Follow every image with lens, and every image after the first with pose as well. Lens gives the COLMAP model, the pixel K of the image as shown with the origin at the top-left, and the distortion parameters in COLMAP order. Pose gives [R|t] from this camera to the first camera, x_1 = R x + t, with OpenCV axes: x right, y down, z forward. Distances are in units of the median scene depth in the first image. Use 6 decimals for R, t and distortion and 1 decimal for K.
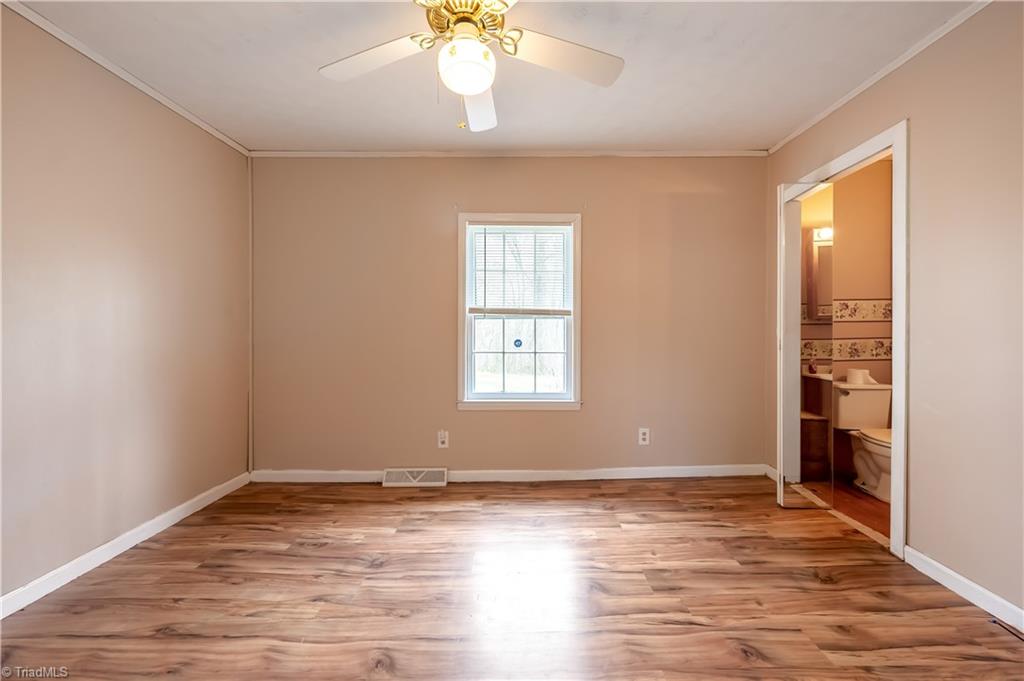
lens RADIAL K [[417.3, 0, 513.6], [0, 417.3, 338.5], [0, 0, 1]] dist [0.000452, 0.000106]
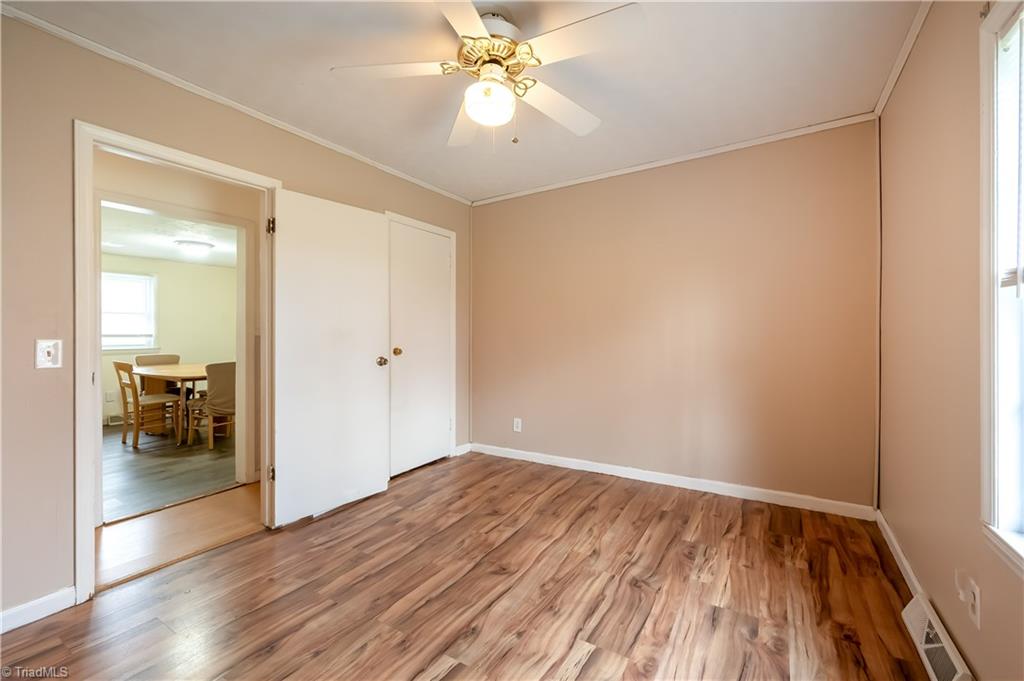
lens RADIAL K [[417.3, 0, 510.6], [0, 417.3, 335.6], [0, 0, 1]] dist [0.000452, 0.000106]
pose [[-0.532777, 0.002589, -0.846252, 0.557207], [-0.005575, 0.999963, 0.006569, -0.013595], [0.846238, 0.008217, -0.532742, 1.149219]]
